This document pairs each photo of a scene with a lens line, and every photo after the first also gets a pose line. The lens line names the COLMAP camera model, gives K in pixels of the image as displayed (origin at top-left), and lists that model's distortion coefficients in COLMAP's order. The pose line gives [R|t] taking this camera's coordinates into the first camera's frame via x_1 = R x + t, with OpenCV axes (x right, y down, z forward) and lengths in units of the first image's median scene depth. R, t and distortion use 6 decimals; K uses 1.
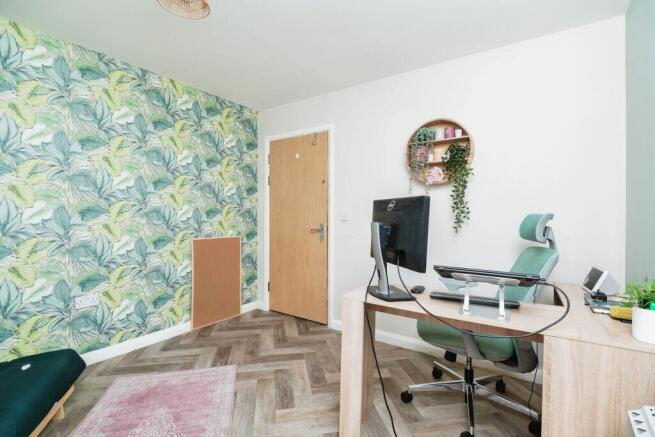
lens RADIAL K [[316.9, 0, 329.5], [0, 316.9, 215.5], [0, 0, 1]] dist [0.016279, -0.000358]
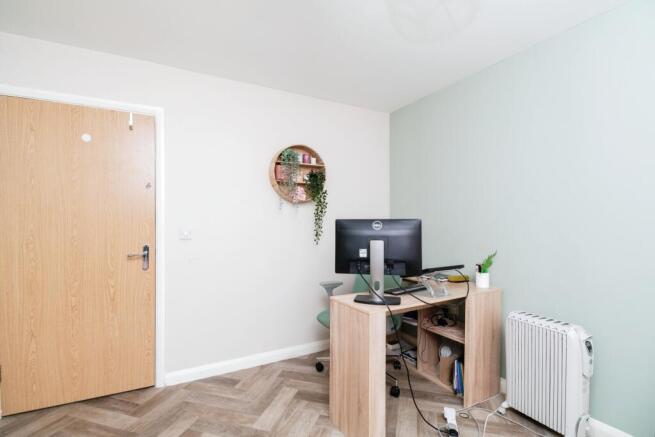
lens RADIAL K [[311.1, 0, 327.7], [0, 311.1, 223.4], [0, 0, 1]] dist [0.000148, -0.000492]
pose [[0.434978, -0.007749, 0.900408, -0.600187], [0.008893, 0.999951, 0.004309, -0.028403], [-0.900397, 0.006133, 0.435026, 0.434692]]
